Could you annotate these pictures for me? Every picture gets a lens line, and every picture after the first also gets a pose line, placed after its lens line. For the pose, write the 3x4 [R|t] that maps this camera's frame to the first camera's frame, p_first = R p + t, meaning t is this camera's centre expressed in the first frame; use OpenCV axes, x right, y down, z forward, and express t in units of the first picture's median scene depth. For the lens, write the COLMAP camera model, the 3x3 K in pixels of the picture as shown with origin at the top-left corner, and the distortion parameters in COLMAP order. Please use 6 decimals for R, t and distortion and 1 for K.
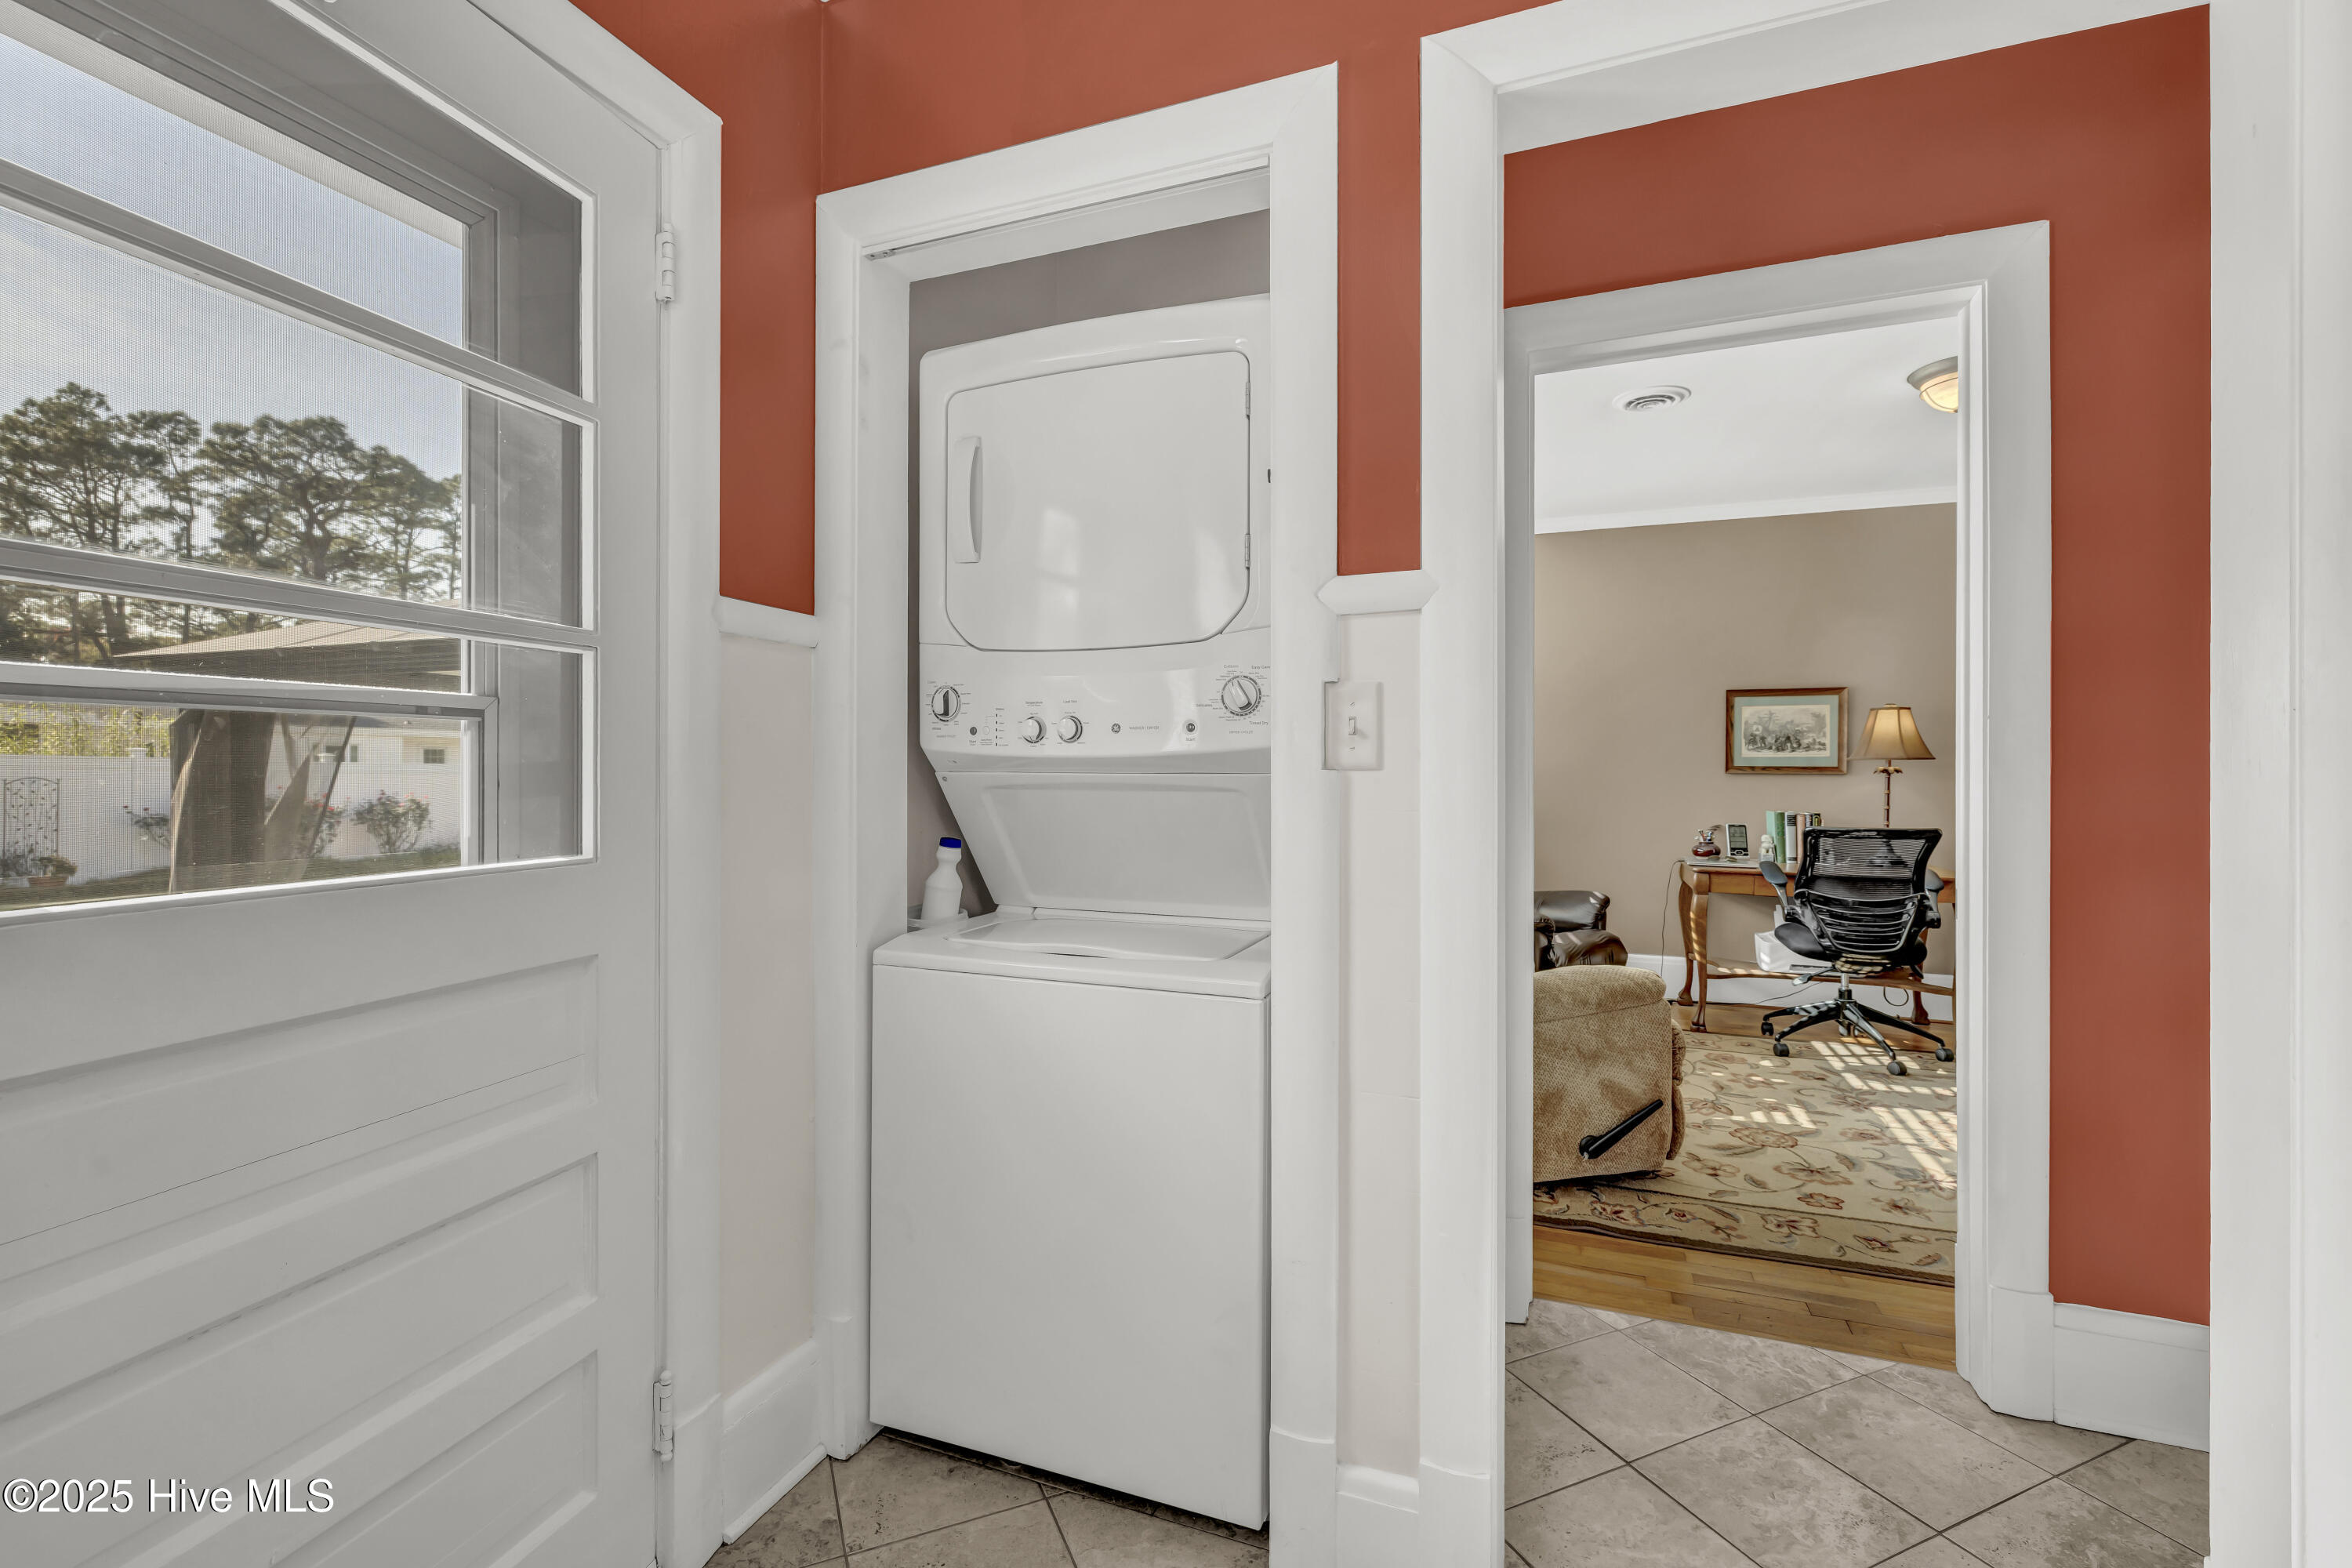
lens RADIAL K [[1021.1, 0, 1169.2], [0, 1021.1, 778.4], [0, 0, 1]] dist [0.001166, -0.000664]
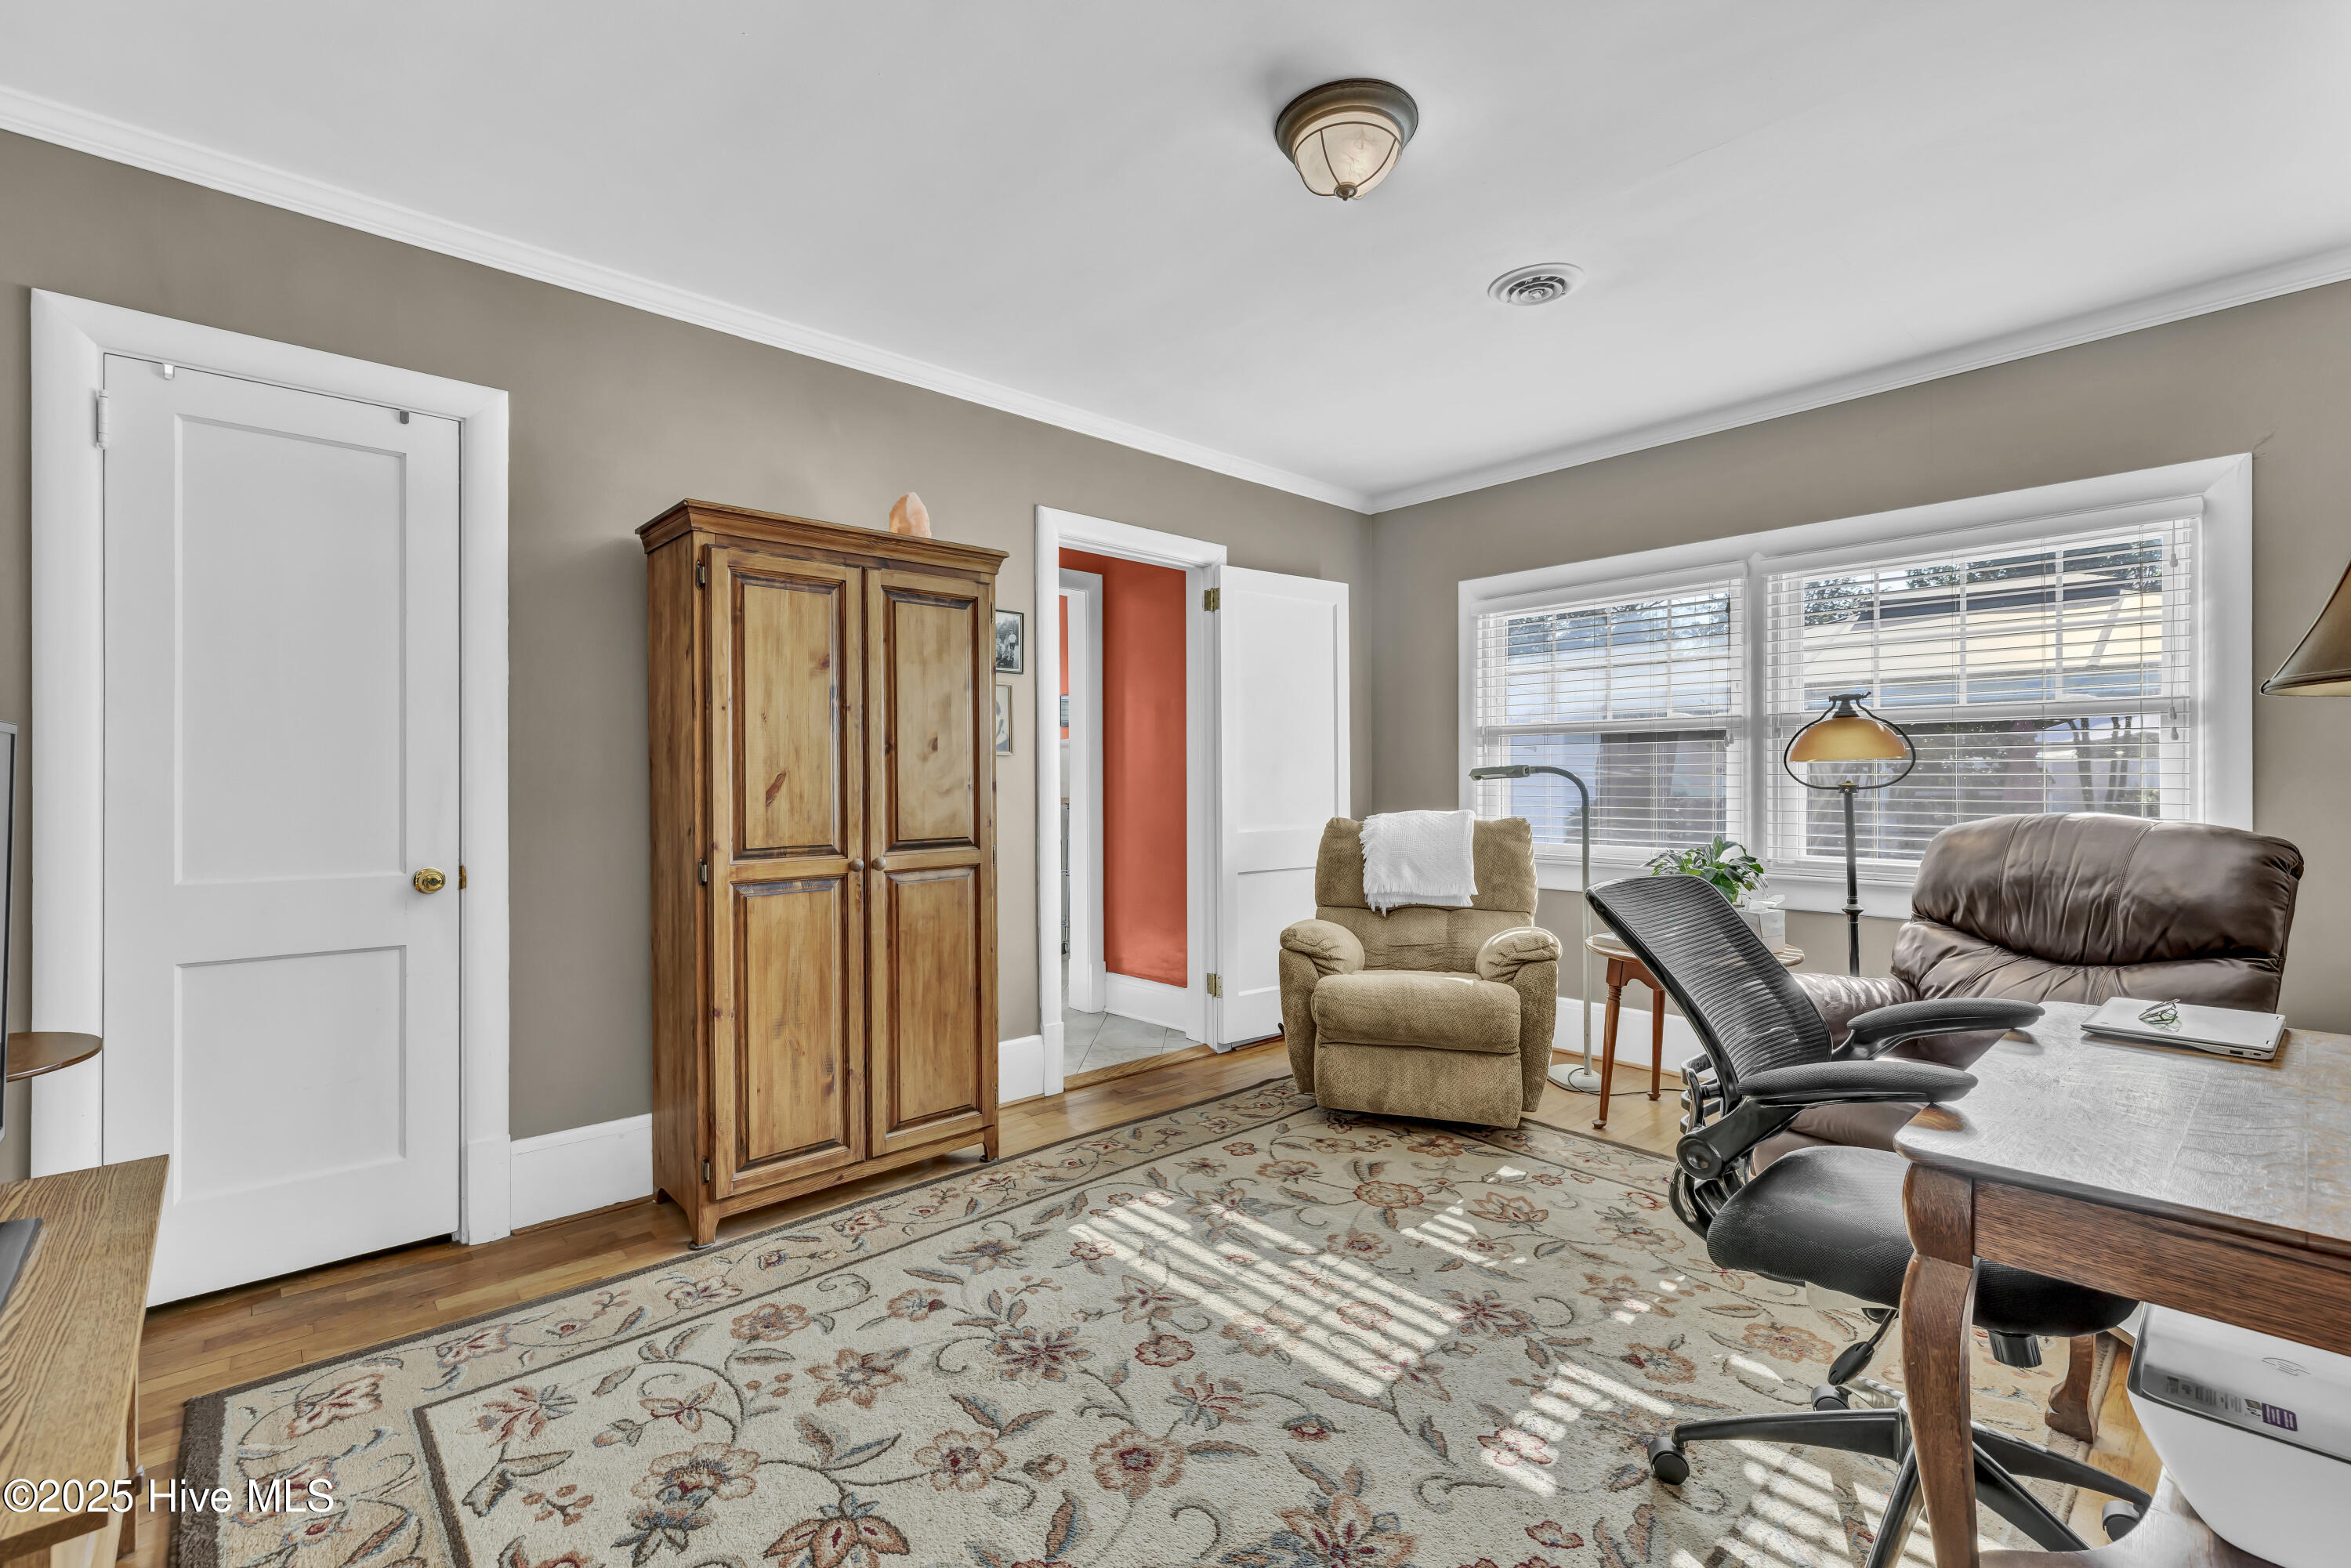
lens RADIAL K [[1020.6, 0, 1168.7], [0, 1020.6, 778.4], [0, 0, 1]] dist [0.001166, -0.000664]
pose [[-0.445552, -0.002060, -0.895254, 1.092471], [-0.005278, 0.999986, 0.000326, 0.001737], [0.895240, 0.004870, -0.445557, 0.925594]]
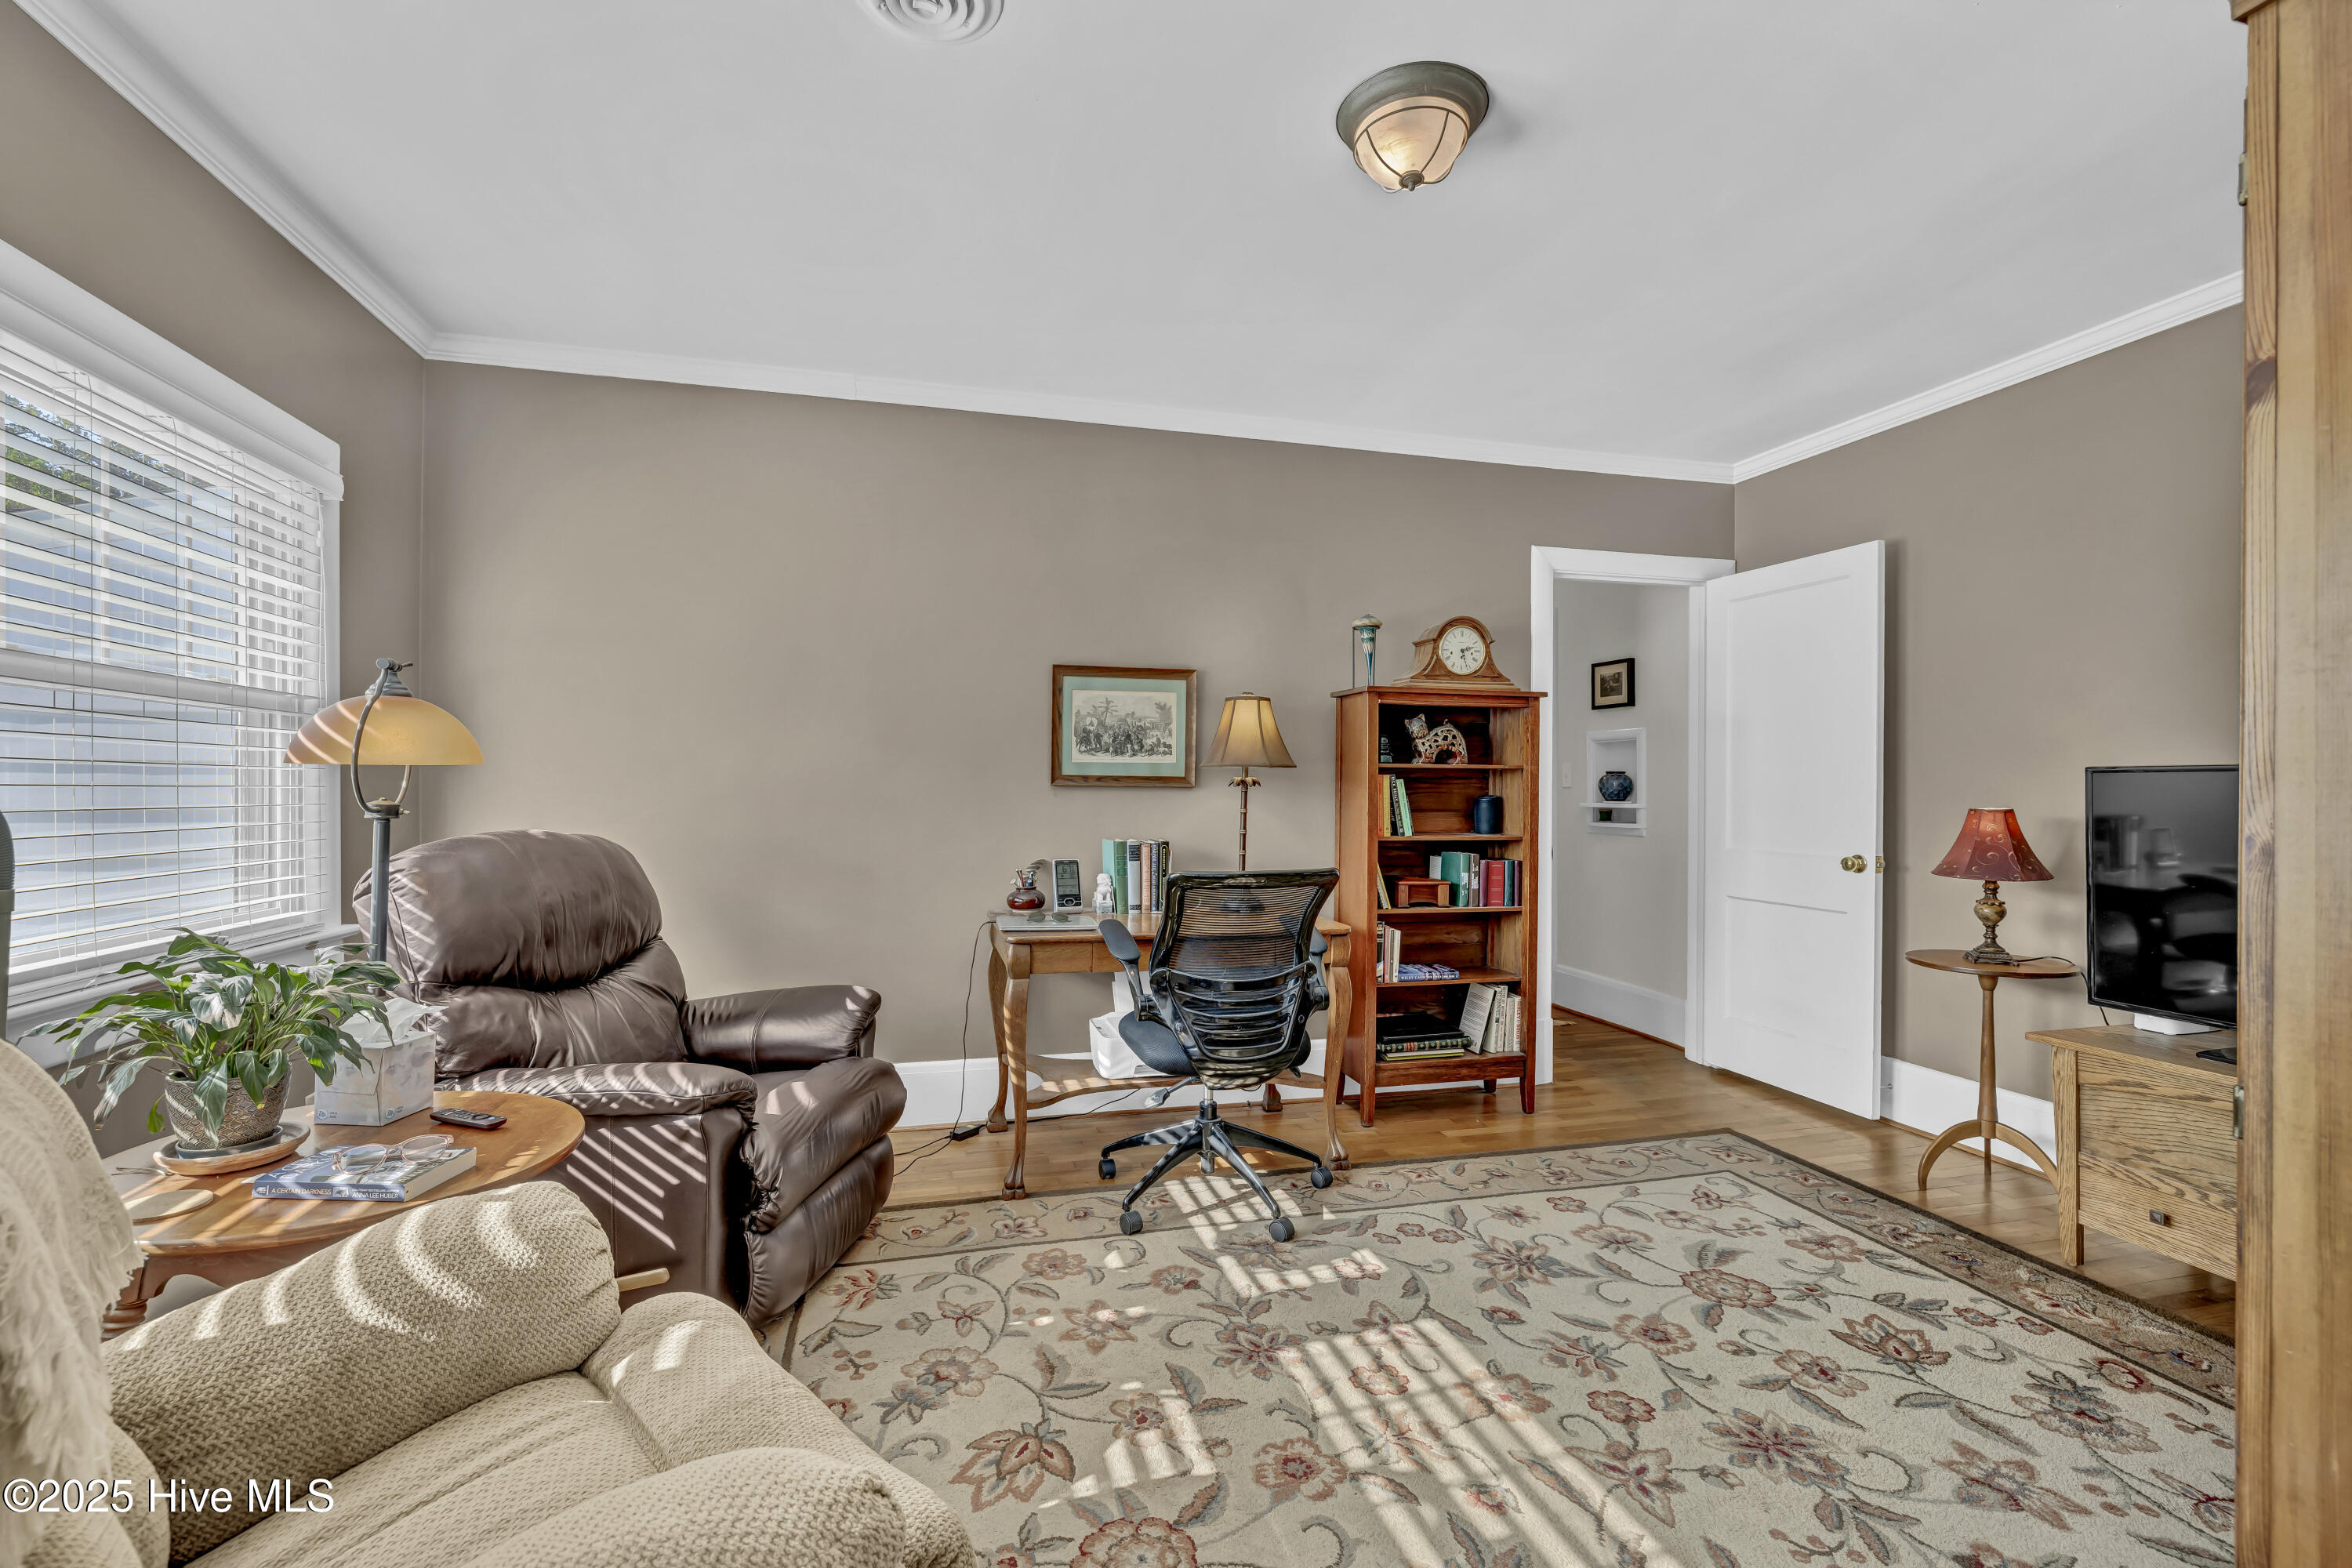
lens RADIAL K [[1021.1, 0, 1169.2], [0, 1021.1, 778.4], [0, 0, 1]] dist [0.001166, -0.000664]
pose [[0.811368, 0.007877, 0.584482, 0.241918], [-0.000306, 0.999915, -0.013051, -0.000900], [-0.584535, 0.010410, 0.811302, 0.462293]]
